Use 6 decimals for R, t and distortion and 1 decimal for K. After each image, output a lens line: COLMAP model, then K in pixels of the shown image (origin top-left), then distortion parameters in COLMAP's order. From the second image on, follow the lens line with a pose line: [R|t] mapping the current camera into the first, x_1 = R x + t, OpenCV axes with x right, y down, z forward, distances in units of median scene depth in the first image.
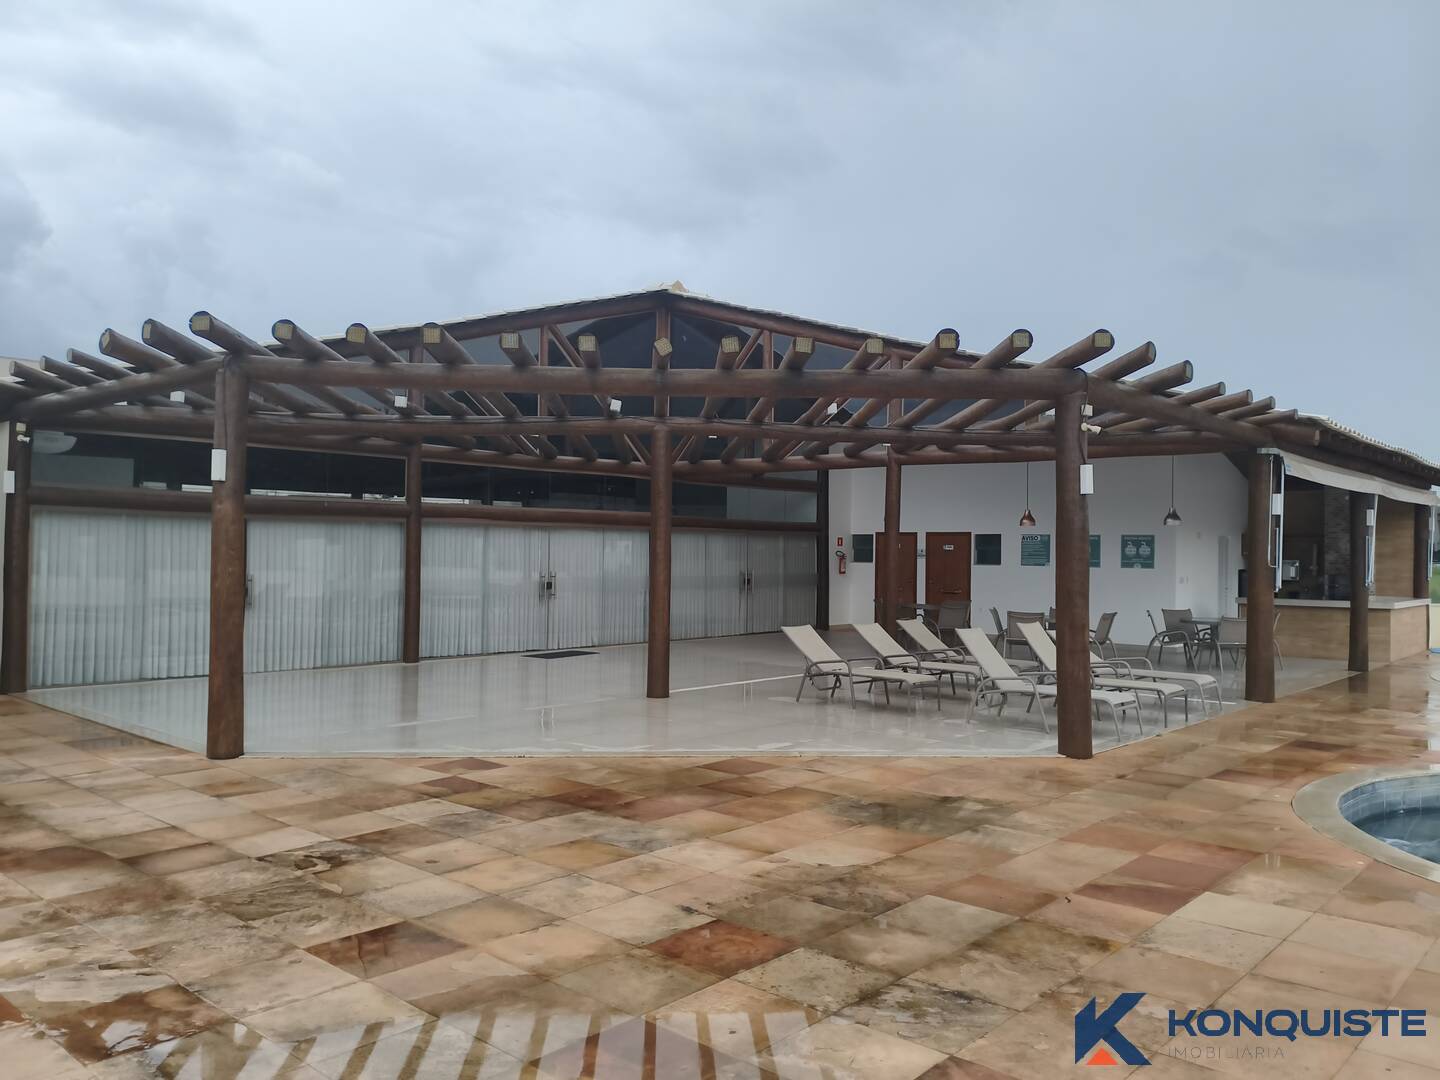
lens RADIAL K [[1073.3, 0, 710.8], [0, 1073.3, 535.5], [0, 0, 1]] dist [0.083673, -0.005083]
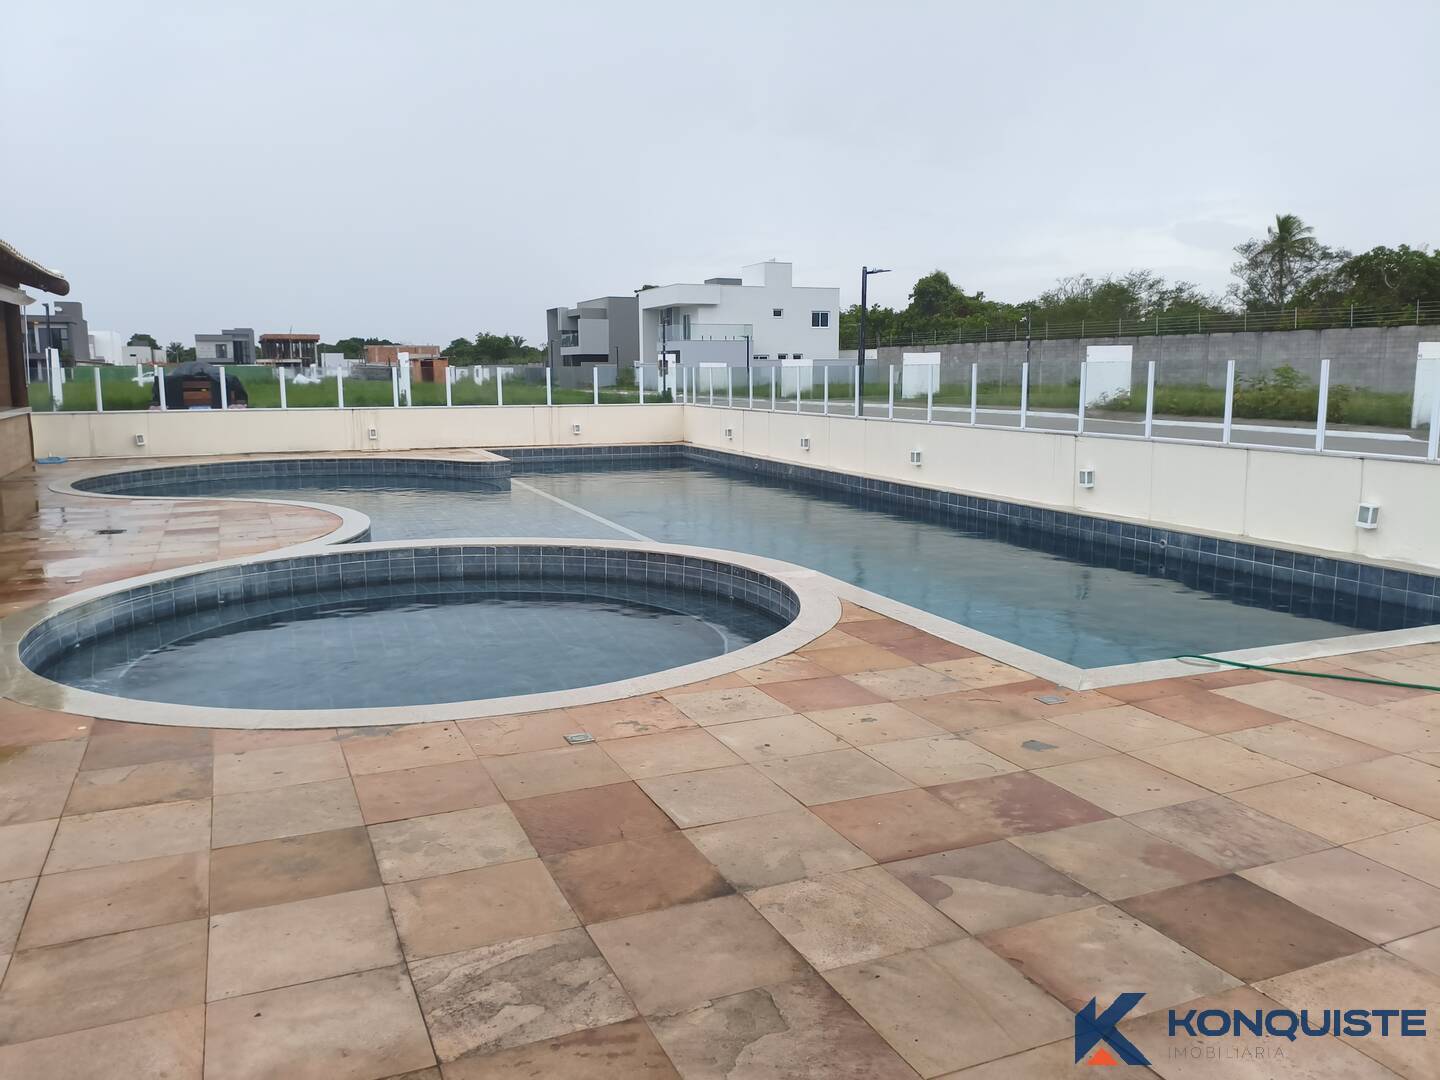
lens RADIAL K [[1113.2, 0, 720.0], [0, 1113.2, 540.0], [0, 0, 1]] dist [0.008957, -0.008486]
pose [[0.409862, -0.156684, 0.898589, 0.036359], [-0.000758, 0.985077, 0.172110, 0.009750], [-0.912147, -0.071223, 0.403627, 0.150645]]
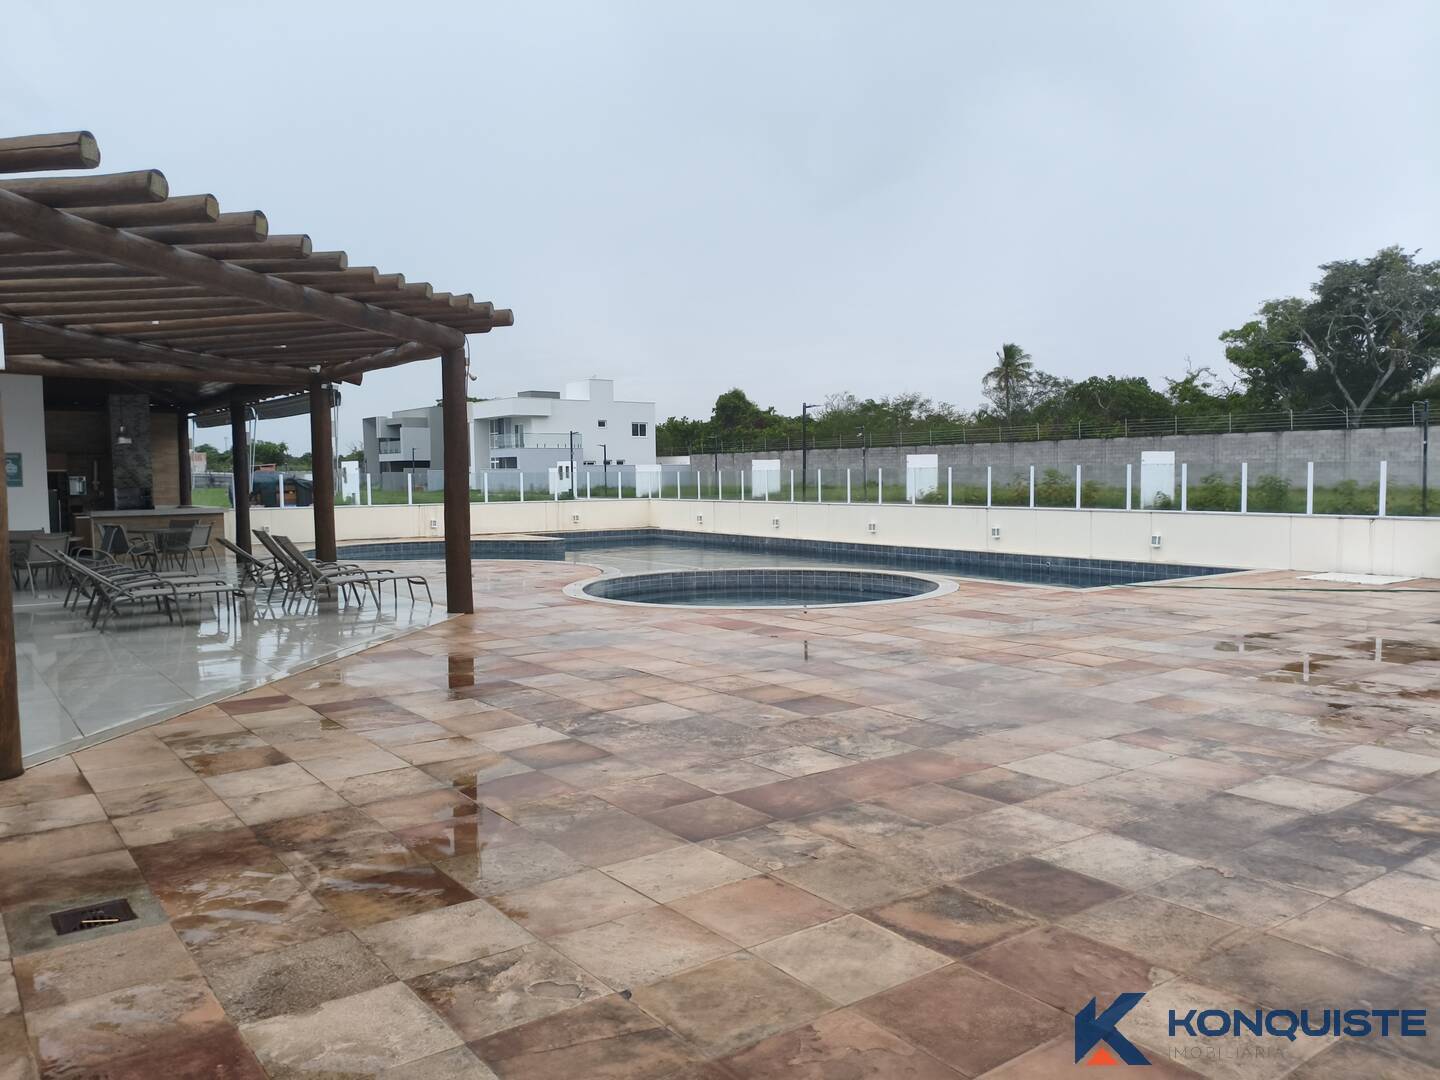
lens RADIAL K [[1073.3, 0, 710.8], [0, 1073.3, 535.5], [0, 0, 1]] dist [0.083673, -0.005083]
pose [[0.219849, -0.076755, 0.972510, -0.863676], [0.001183, 0.996920, 0.078415, -0.007374], [-0.975533, -0.016089, 0.219263, 0.363903]]
